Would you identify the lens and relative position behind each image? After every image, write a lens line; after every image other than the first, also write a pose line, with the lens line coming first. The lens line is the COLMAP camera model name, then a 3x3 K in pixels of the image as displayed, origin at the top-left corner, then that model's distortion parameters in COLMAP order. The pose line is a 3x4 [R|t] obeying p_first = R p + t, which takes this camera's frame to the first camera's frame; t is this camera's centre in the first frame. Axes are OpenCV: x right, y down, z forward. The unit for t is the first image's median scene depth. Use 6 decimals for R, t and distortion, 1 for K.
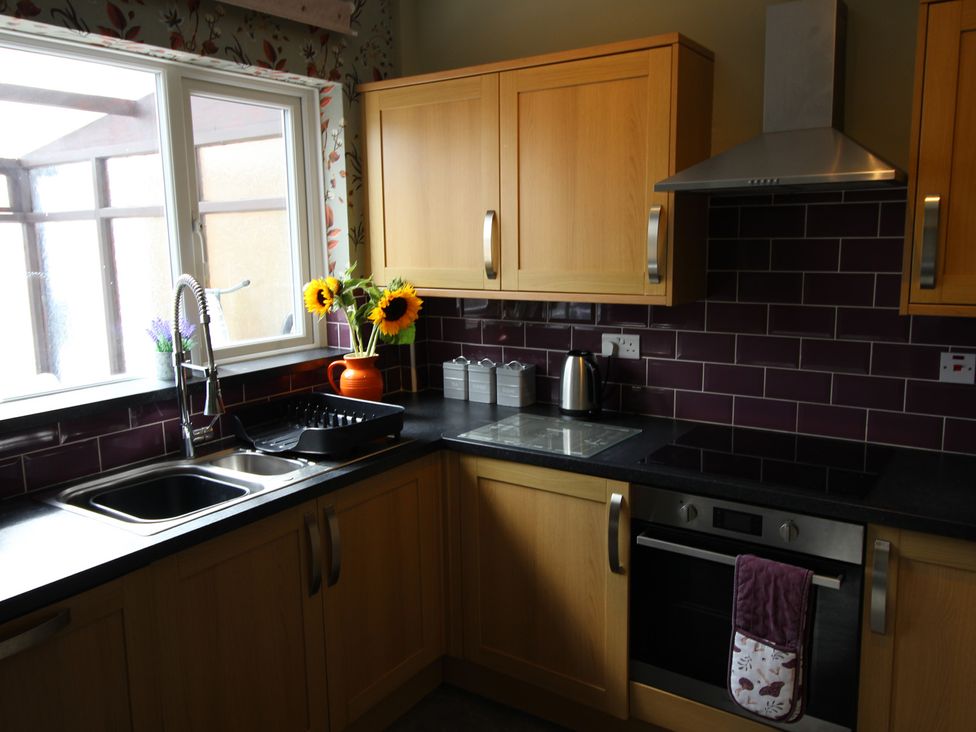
lens RADIAL K [[775.1, 0, 487.2], [0, 775.1, 360.3], [0, 0, 1]] dist [0.001510, 0.000697]
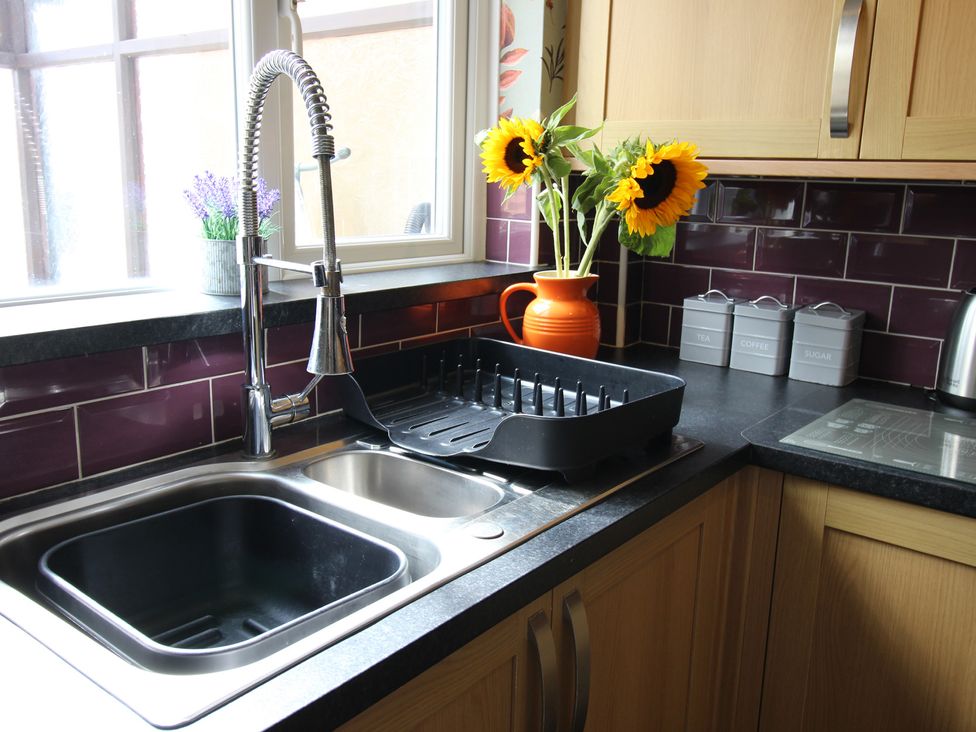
lens RADIAL K [[861.8, 0, 489.8], [0, 861.8, 364.1], [0, 0, 1]] dist [0.001989, 0.007262]
pose [[0.995952, 0.059509, -0.067362, -0.186209], [-0.055403, 0.996583, 0.061259, 0.023949], [0.070777, -0.057279, 0.995846, 0.423829]]
